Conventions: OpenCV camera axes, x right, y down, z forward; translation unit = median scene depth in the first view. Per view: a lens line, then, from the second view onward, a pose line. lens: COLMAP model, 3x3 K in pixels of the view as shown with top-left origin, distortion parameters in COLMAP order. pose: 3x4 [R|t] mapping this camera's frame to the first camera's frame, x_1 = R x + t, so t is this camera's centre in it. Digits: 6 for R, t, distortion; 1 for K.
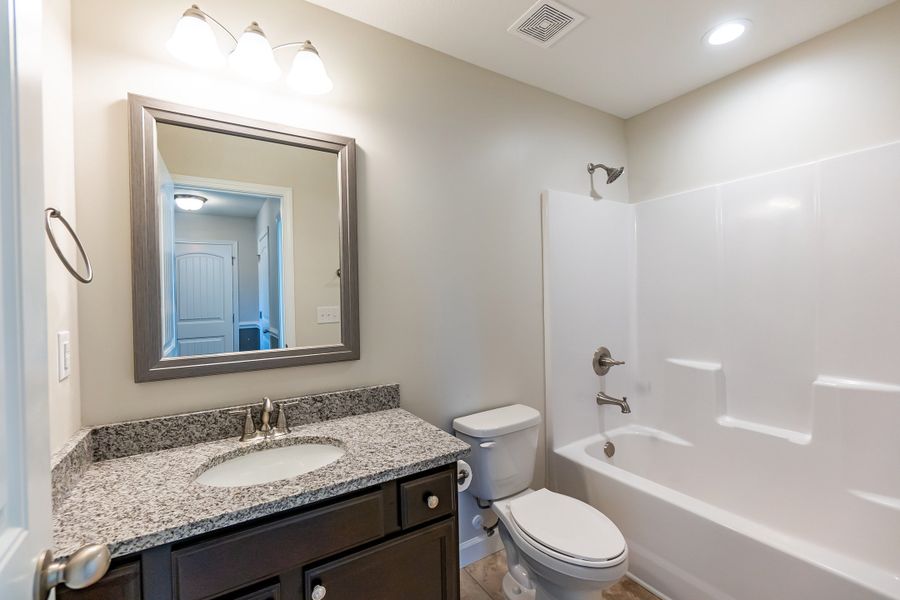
lens RADIAL K [[385.3, 0, 448.5], [0, 385.3, 298.7], [0, 0, 1]] dist [-0.006299, 0.000625]
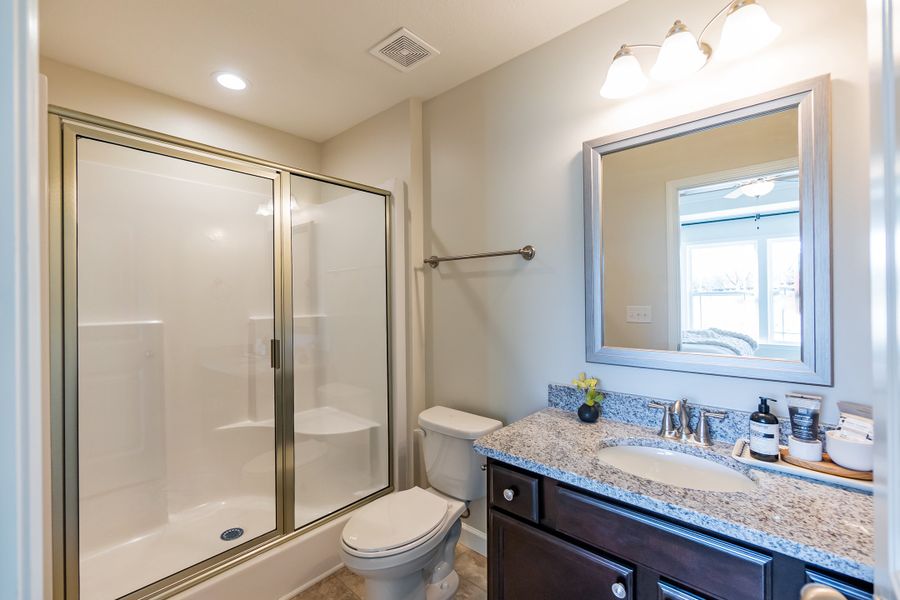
lens RADIAL K [[384.4, 0, 450.8], [0, 384.4, 299.9], [0, 0, 1]] dist [-0.004084, -0.000275]
pose [[0.289939, 0.011471, -0.956976, 0.298139], [-0.009488, 0.999913, 0.009111, -0.001873], [0.956998, 0.006438, 0.290023, 0.177338]]
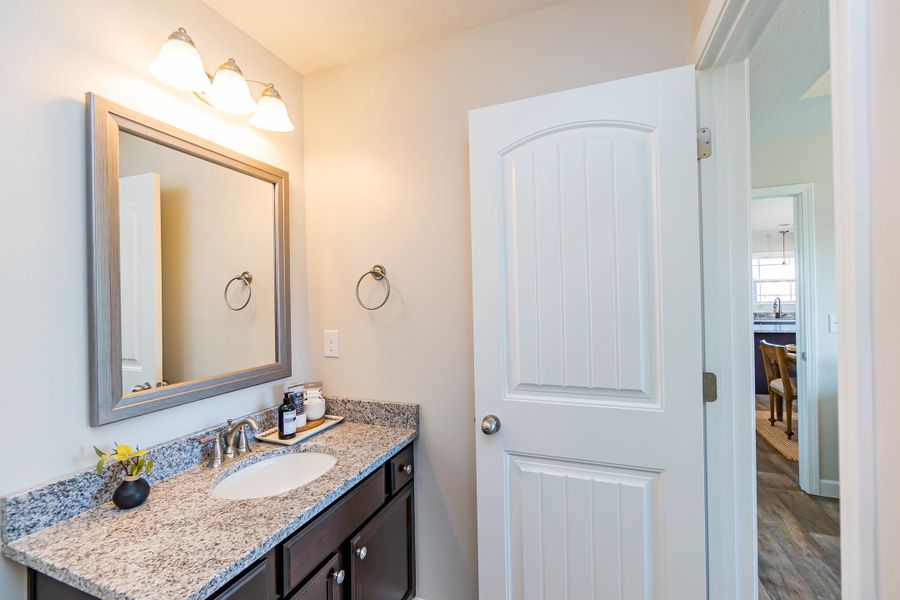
lens RADIAL K [[385.3, 0, 448.5], [0, 385.3, 298.7], [0, 0, 1]] dist [-0.006299, 0.000625]
pose [[0.794582, 0.002075, 0.607153, -0.704888], [0.012702, 0.999718, -0.020040, -0.042891], [-0.607024, 0.023636, 0.794332, -0.166661]]
